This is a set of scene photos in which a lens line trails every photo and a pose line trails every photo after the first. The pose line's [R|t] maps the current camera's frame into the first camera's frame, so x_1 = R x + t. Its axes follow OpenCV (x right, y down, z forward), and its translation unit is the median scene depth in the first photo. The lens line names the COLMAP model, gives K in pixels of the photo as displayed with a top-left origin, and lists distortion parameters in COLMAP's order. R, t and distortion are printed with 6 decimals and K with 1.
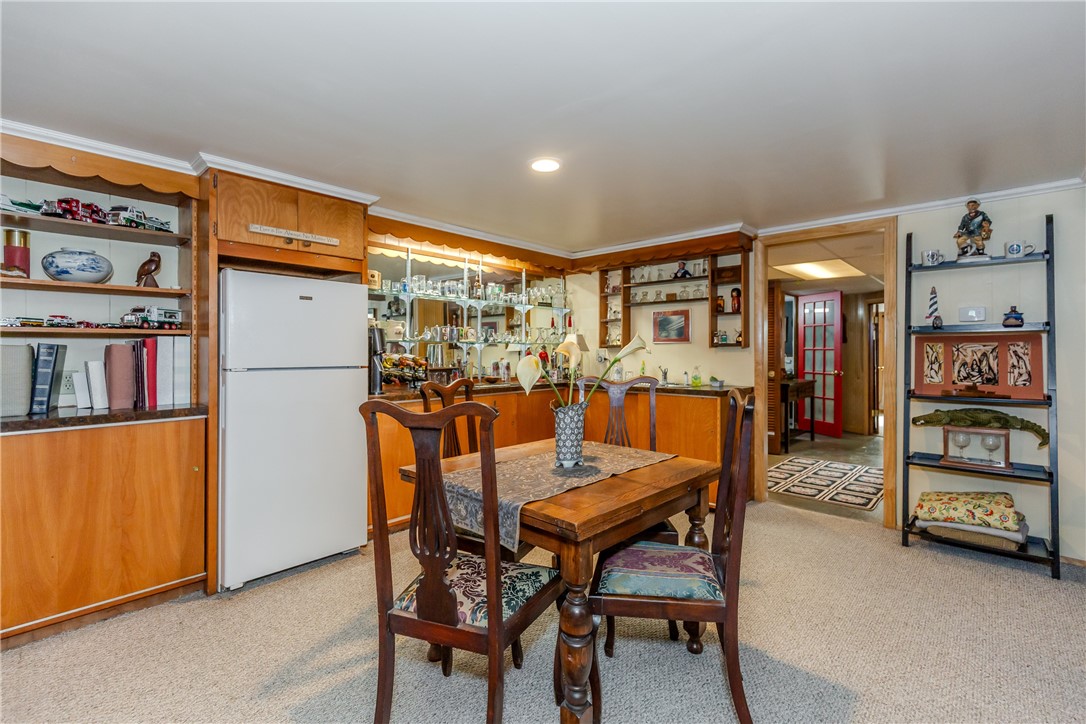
lens RADIAL K [[491.9, 0, 544.4], [0, 491.9, 348.7], [0, 0, 1]] dist [0.007751, -0.001589]
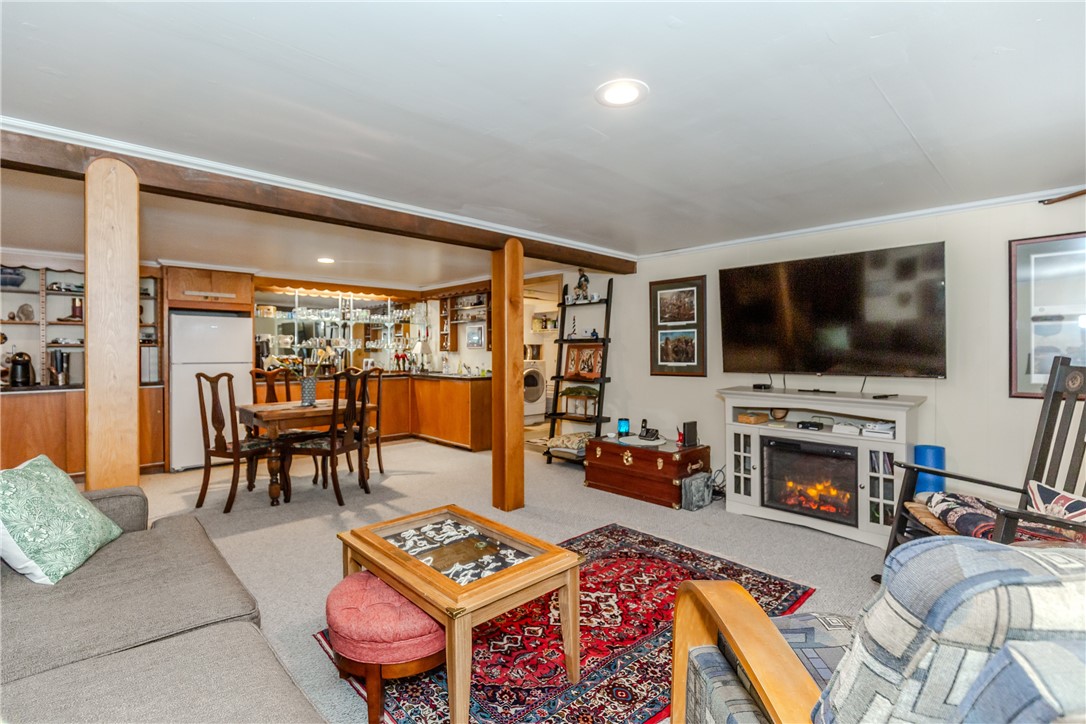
lens RADIAL K [[491.9, 0, 515.7], [0, 491.9, 355.5], [0, 0, 1]] dist [0.007751, -0.001589]
pose [[0.997371, -0.001216, -0.072449, 0.819781], [0.001922, 0.999951, 0.009682, -0.006944], [0.072434, -0.009795, 0.997325, -0.833099]]
